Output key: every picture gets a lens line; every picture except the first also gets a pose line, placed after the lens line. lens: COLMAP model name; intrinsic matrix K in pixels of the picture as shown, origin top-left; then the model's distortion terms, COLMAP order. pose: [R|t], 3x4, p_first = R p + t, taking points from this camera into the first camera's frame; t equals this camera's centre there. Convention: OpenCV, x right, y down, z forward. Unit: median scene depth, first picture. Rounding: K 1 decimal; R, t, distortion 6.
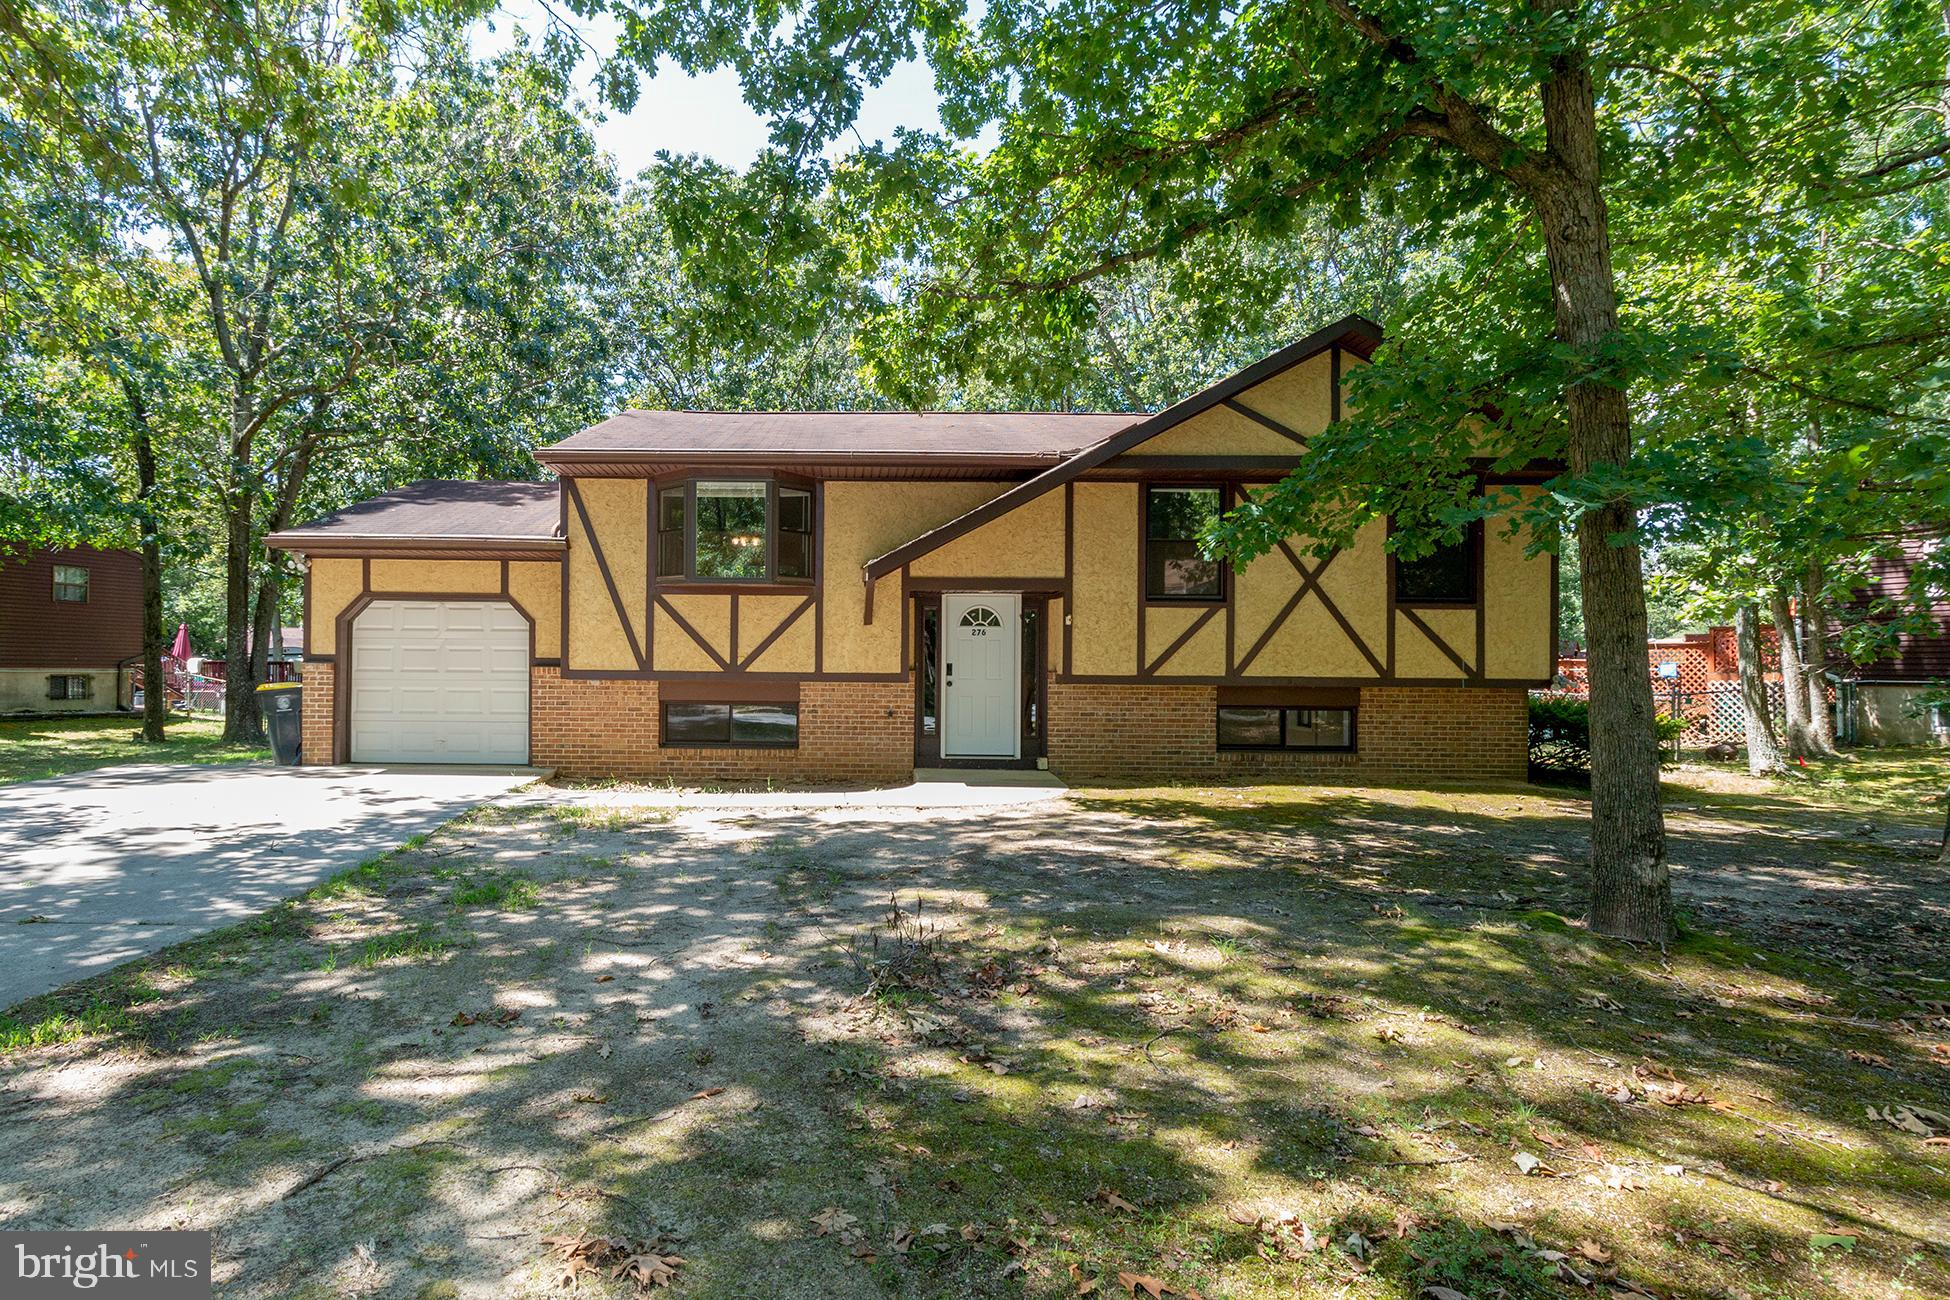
lens RADIAL K [[1503.1, 0, 941.8], [0, 1503.1, 650.9], [0, 0, 1]] dist [0.004449, 0.000966]
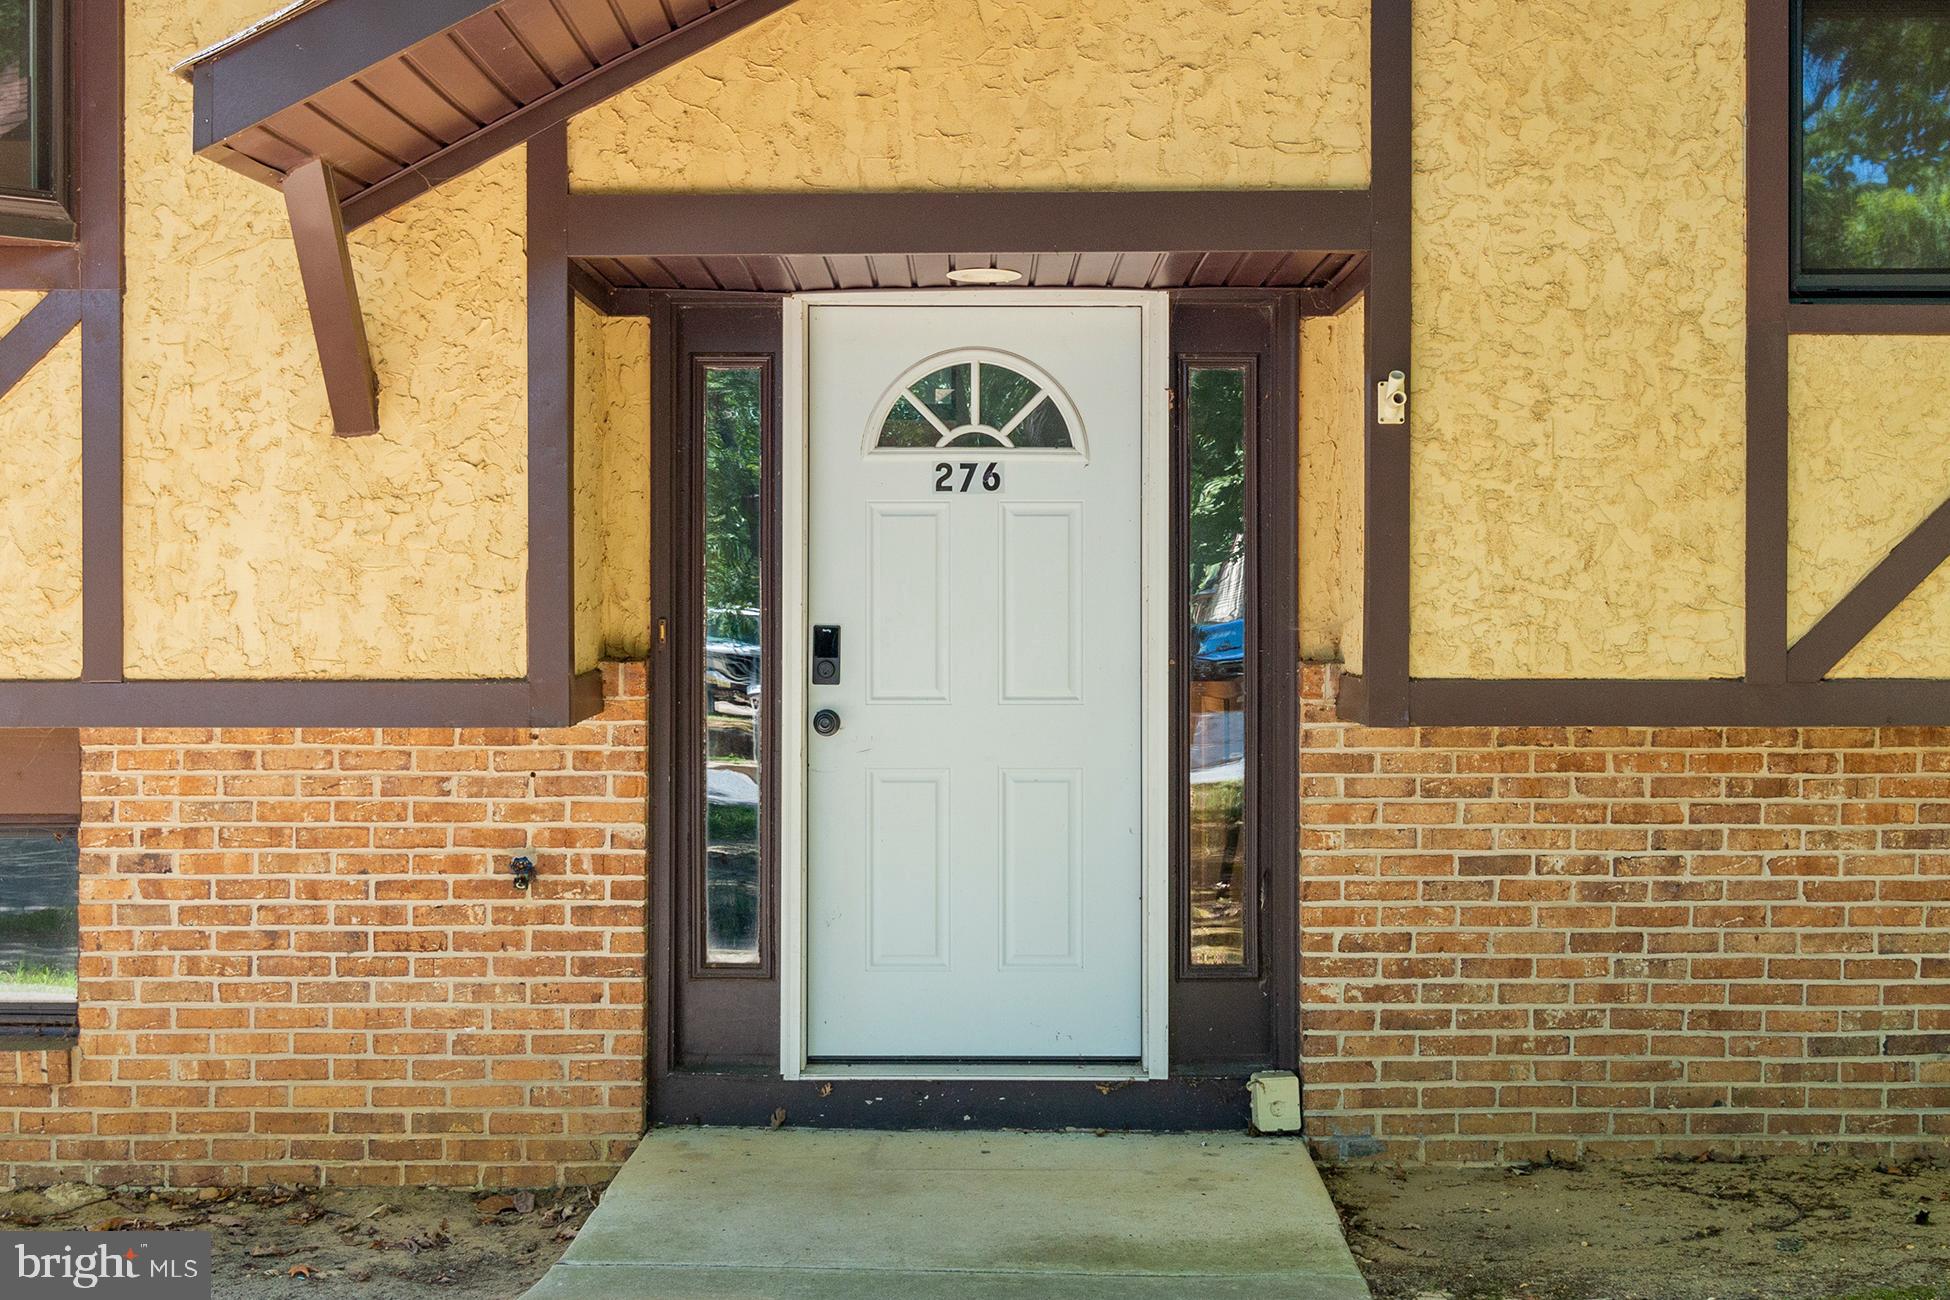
lens RADIAL K [[2529.6, 0, 975.0], [0, 2529.6, 650.0], [0, 0, 1]] dist [-0.014237, -0.008390]
pose [[0.993010, -0.007562, -0.117785, 0.068291], [0.009777, 0.999786, 0.018237, 0.005511], [0.117622, -0.019261, 0.992872, 0.657448]]
